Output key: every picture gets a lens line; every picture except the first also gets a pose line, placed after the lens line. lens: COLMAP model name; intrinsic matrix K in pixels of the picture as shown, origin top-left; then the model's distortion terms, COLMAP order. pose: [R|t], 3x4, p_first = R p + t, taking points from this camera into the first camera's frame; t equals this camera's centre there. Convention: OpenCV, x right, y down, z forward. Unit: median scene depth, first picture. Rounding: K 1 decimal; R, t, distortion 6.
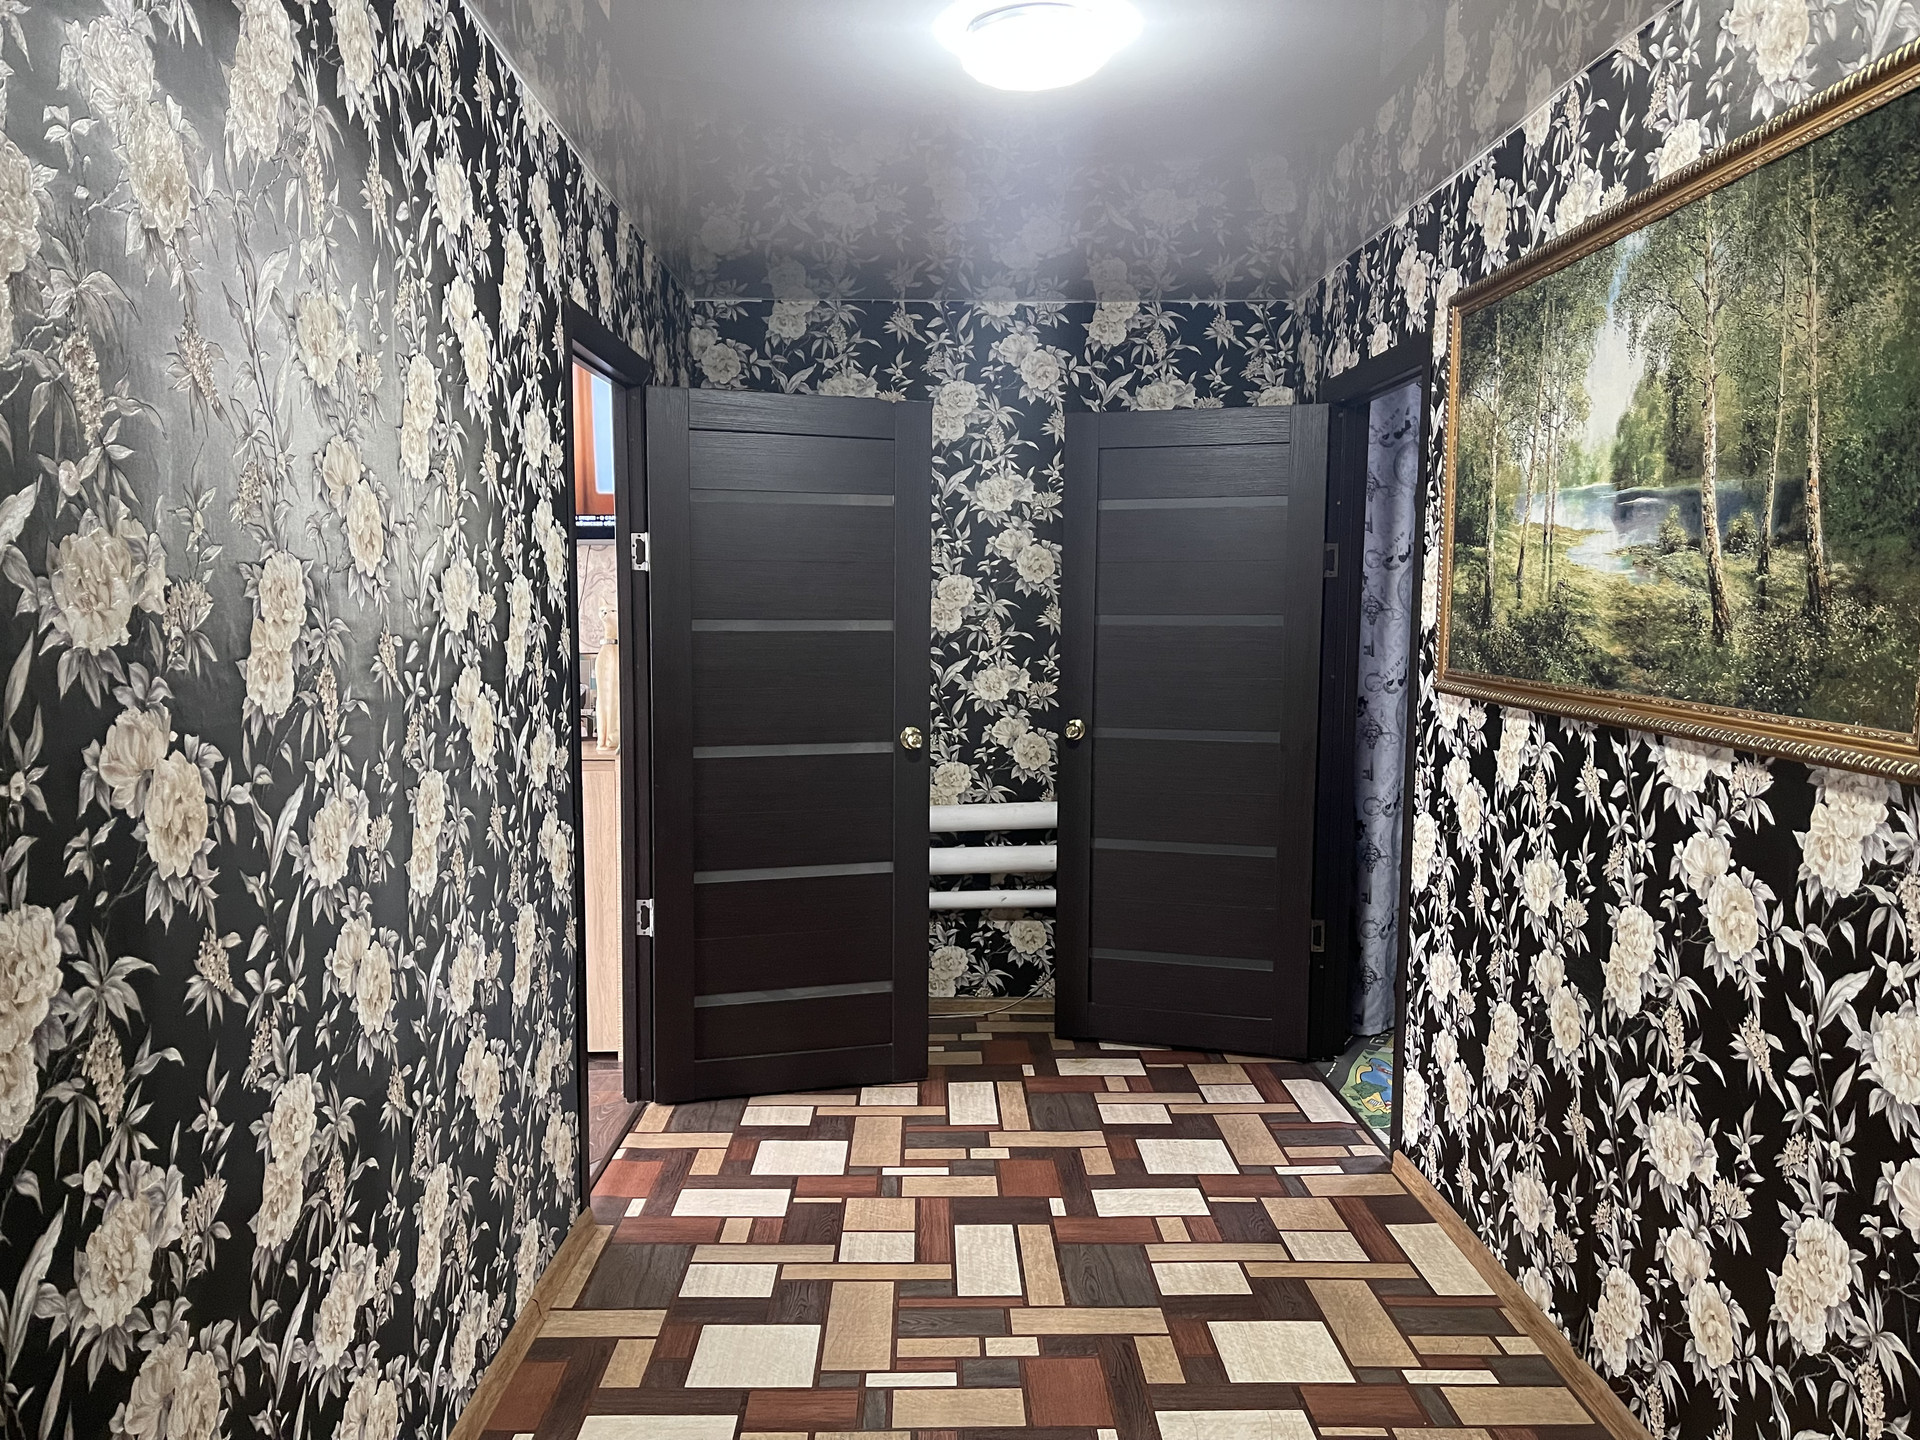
lens RADIAL K [[1435.4, 0, 973.1], [0, 1435.4, 727.3], [0, 0, 1]] dist [0.118124, -0.004159]
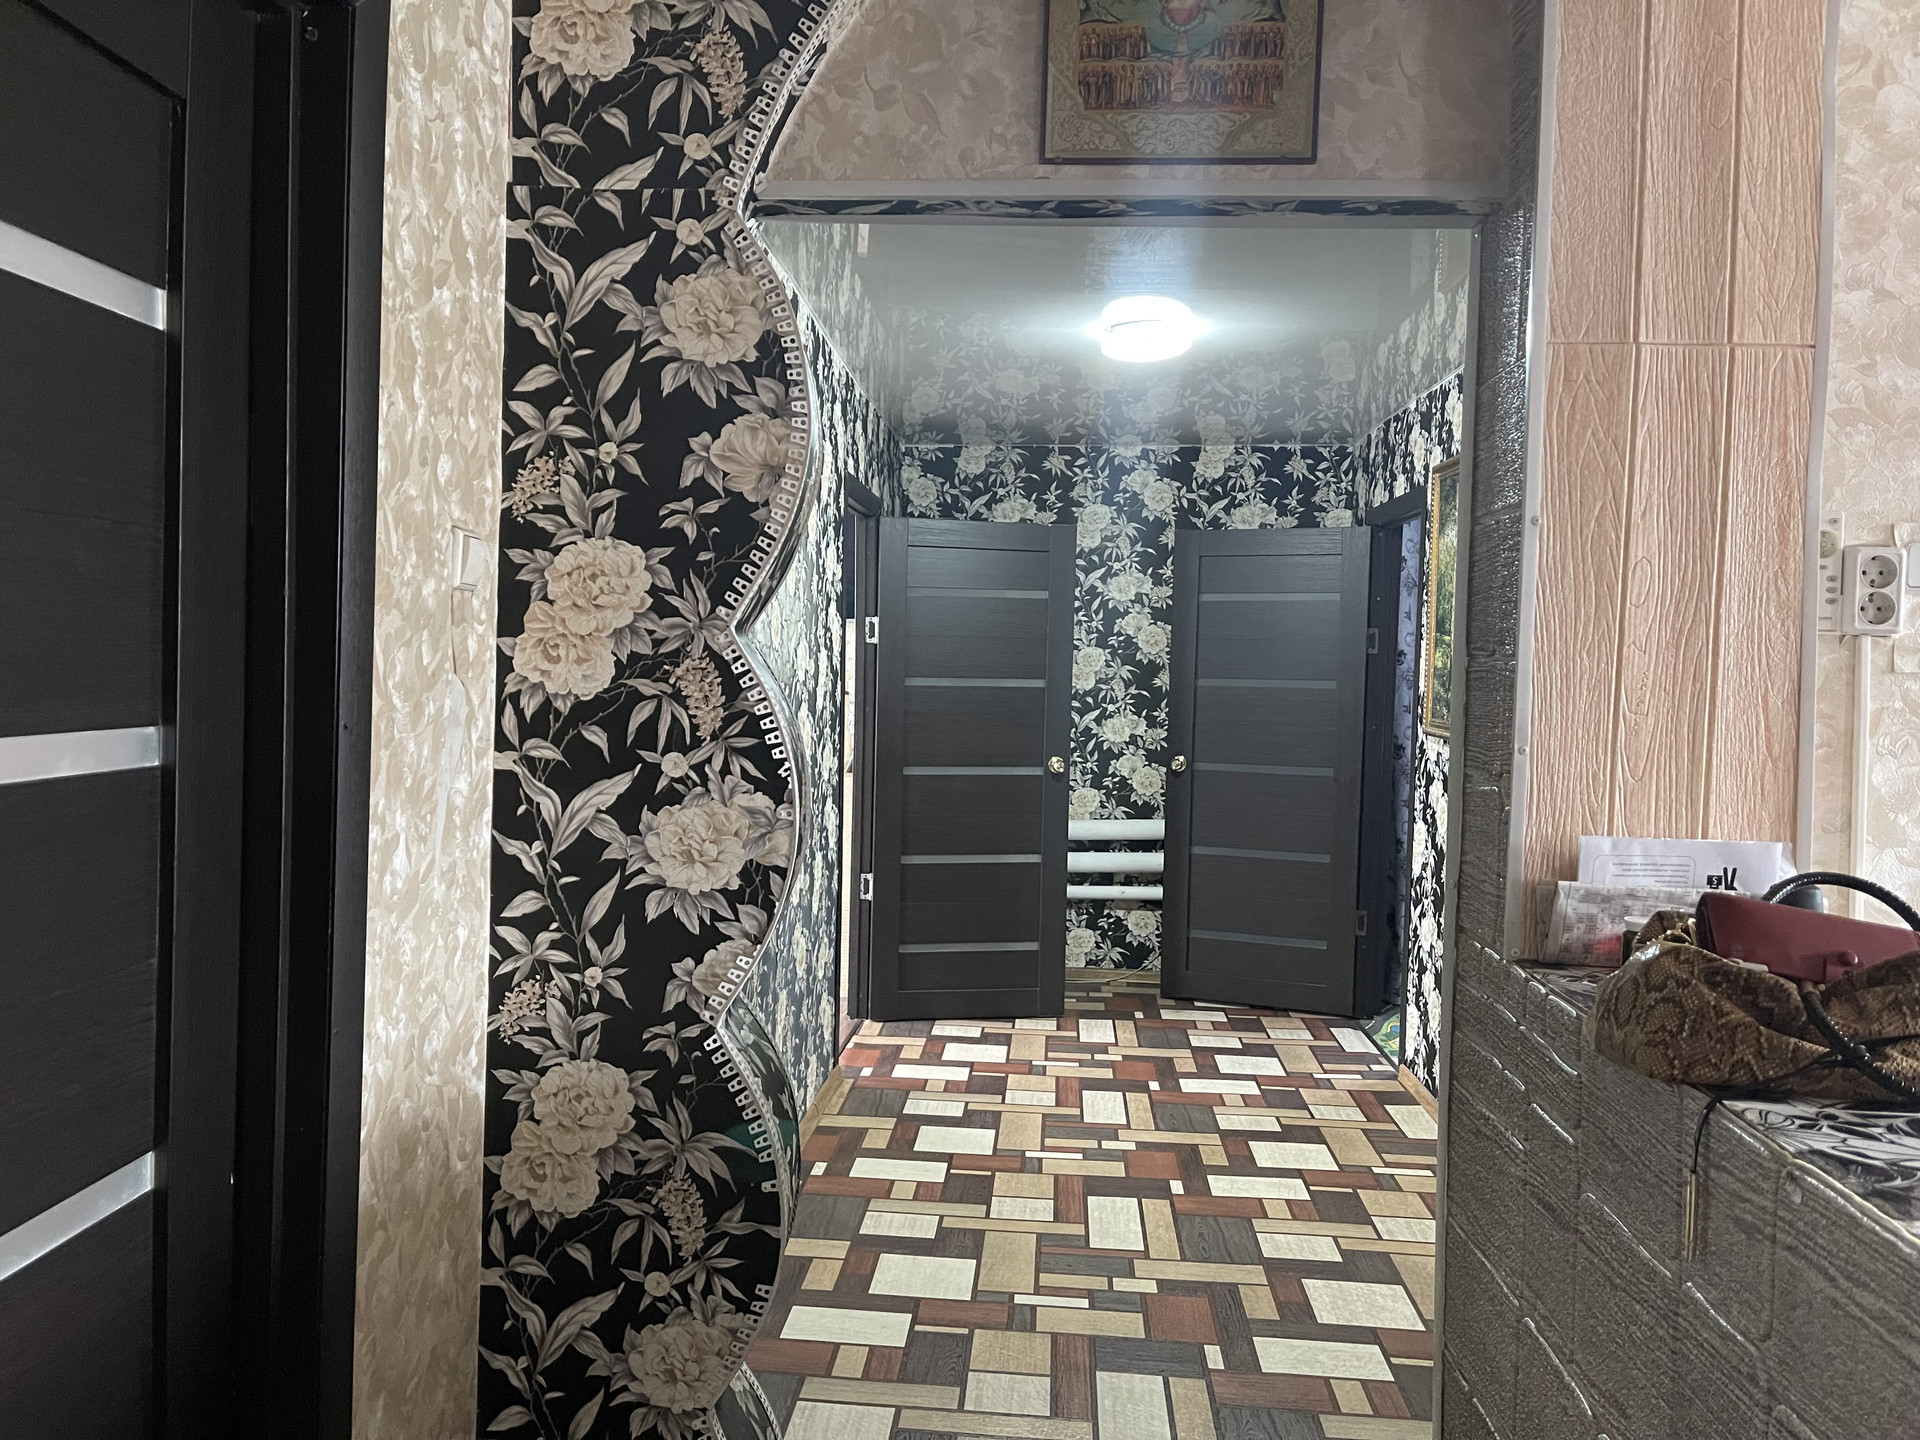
lens RADIAL K [[1435.4, 0, 973.1], [0, 1435.4, 727.3], [0, 0, 1]] dist [0.118124, -0.004159]
pose [[0.995352, 0.019129, -0.094381, 0.006071], [-0.023331, 0.998776, -0.043616, 0.029765], [0.093431, 0.045615, 0.994580, -0.341496]]
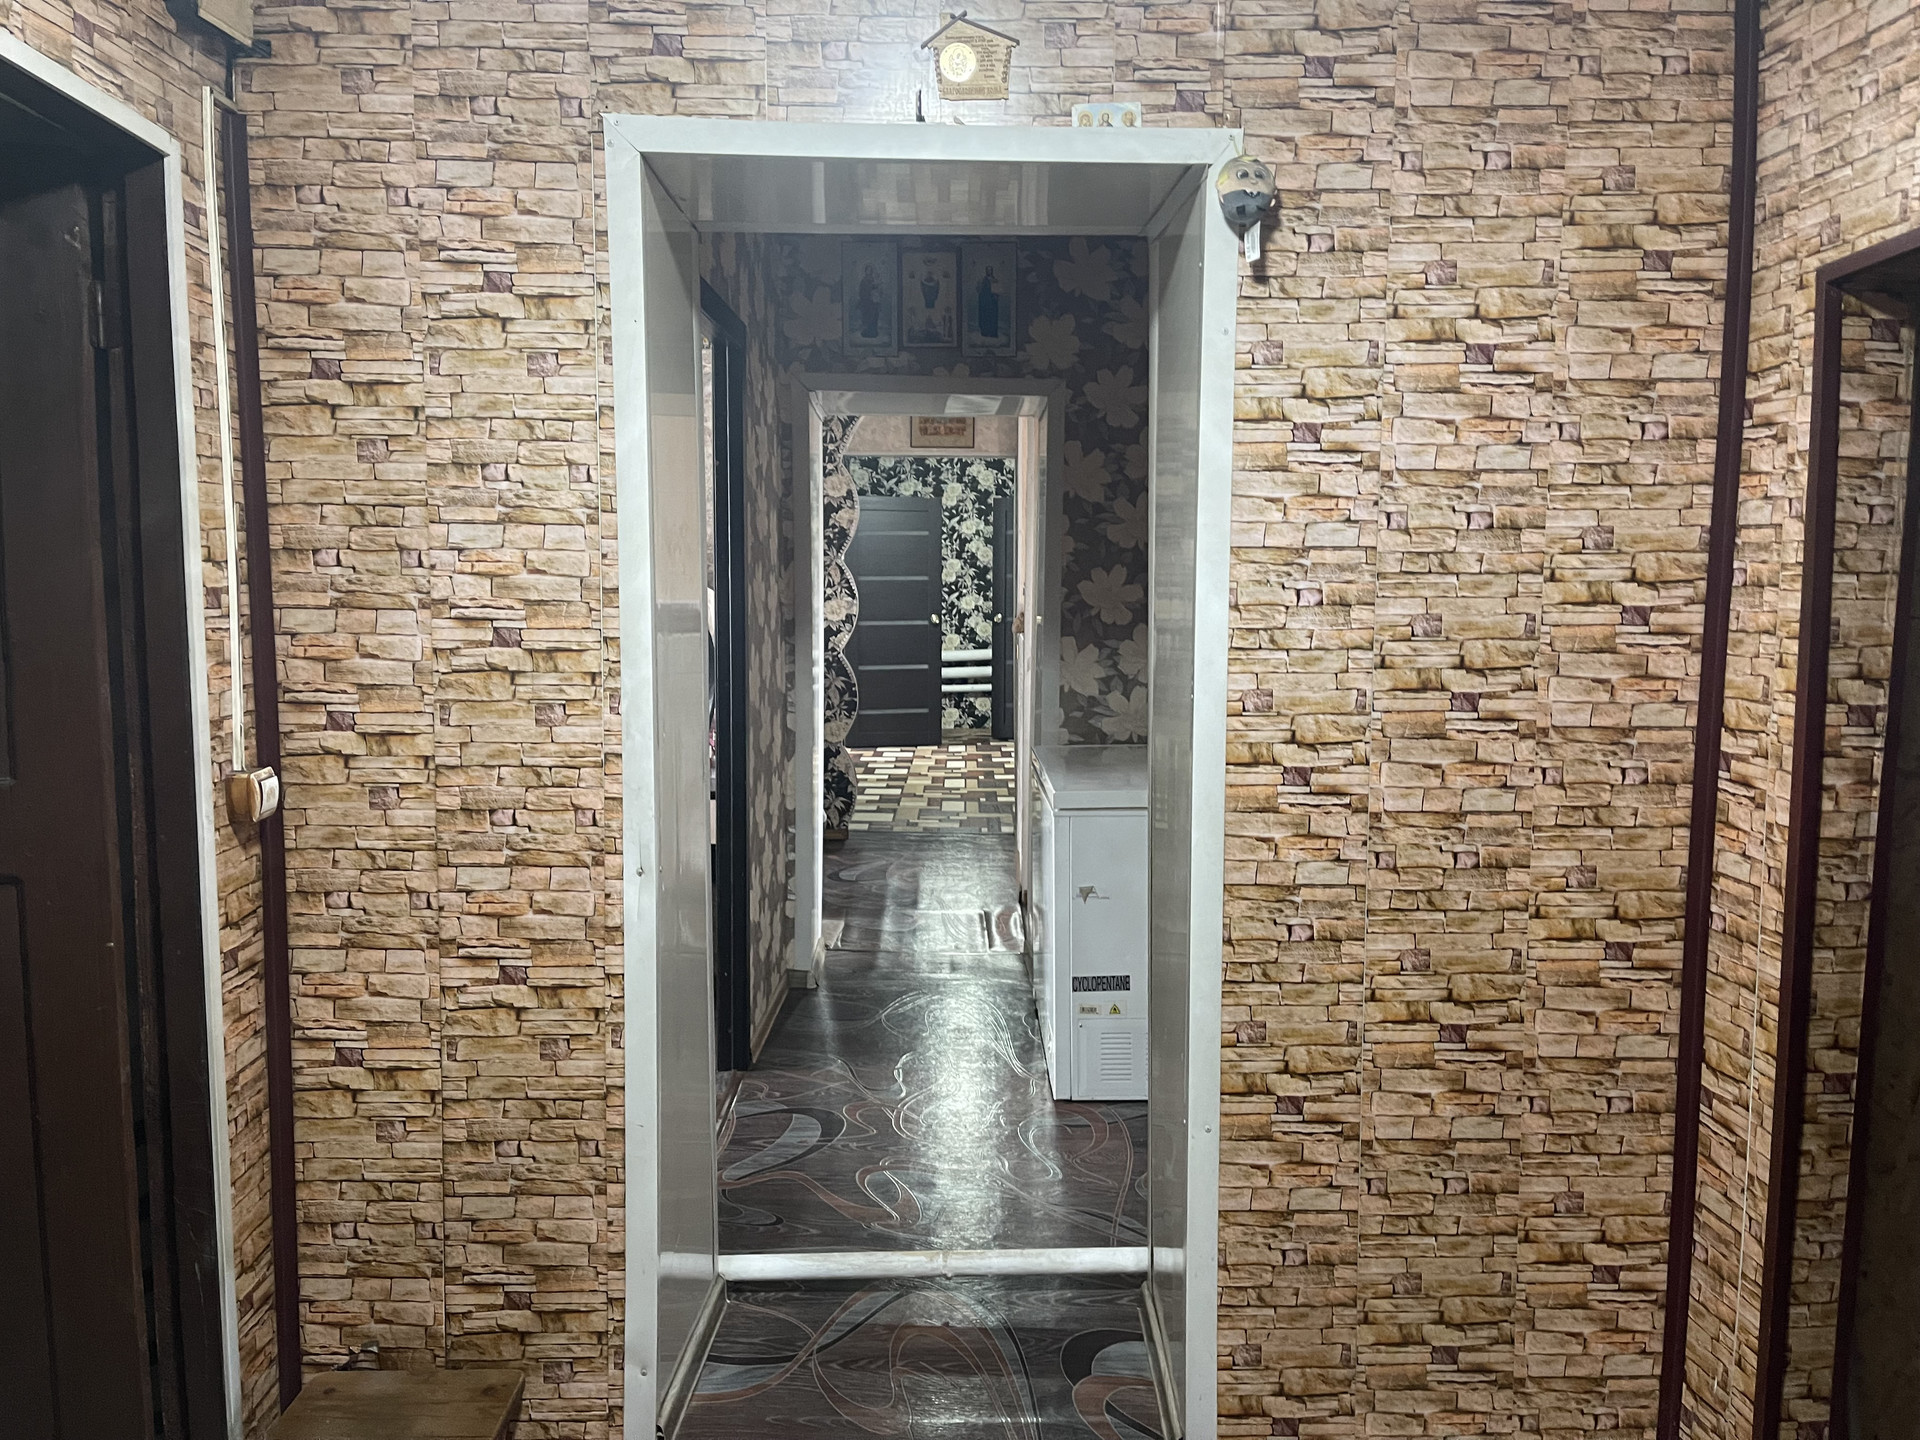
lens RADIAL K [[1435.4, 0, 973.1], [0, 1435.4, 727.3], [0, 0, 1]] dist [0.118124, -0.004159]
pose [[0.999544, -0.001863, -0.030151, 0.100707], [0.002411, 0.999832, 0.018156, 0.147087], [0.030112, -0.018221, 0.999380, -1.562442]]
